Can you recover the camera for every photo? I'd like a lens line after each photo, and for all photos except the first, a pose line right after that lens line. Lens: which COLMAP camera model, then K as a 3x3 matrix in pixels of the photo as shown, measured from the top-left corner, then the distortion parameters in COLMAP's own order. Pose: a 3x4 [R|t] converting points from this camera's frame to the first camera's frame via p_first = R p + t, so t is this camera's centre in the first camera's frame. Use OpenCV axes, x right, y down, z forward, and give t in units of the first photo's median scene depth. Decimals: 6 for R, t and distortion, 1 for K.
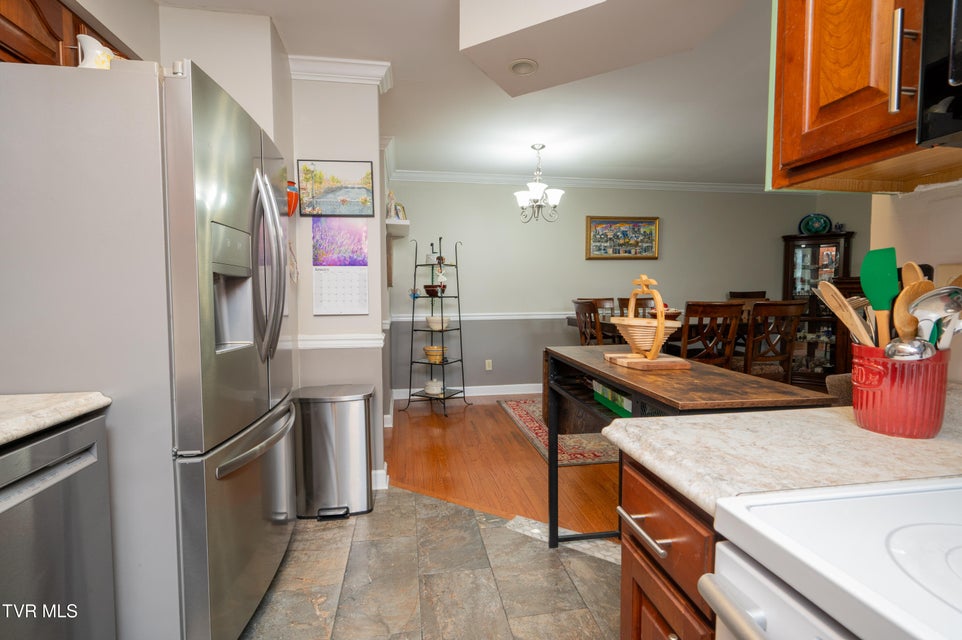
lens RADIAL K [[441.1, 0, 480.8], [0, 441.1, 316.6], [0, 0, 1]] dist [0.000040, -0.000054]
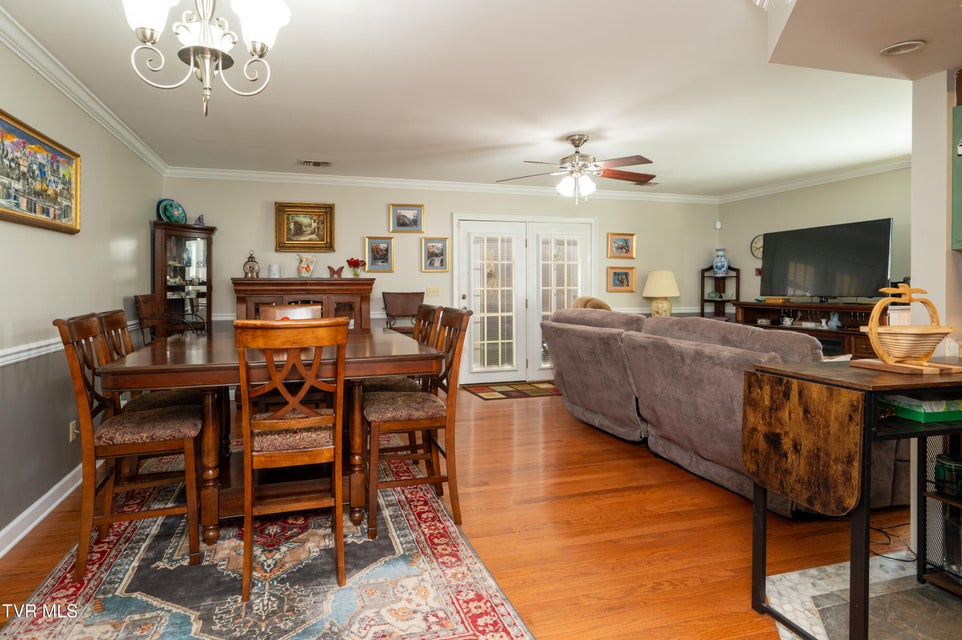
lens RADIAL K [[482.1, 0, 415.8], [0, 482.1, 287.4], [0, 0, 1]] dist [0.000589, 0.000034]
pose [[-0.090664, -0.002866, 0.995877, -0.202517], [0.052851, 0.998573, 0.007685, -0.051471], [-0.994478, 0.053330, -0.090383, 0.670025]]
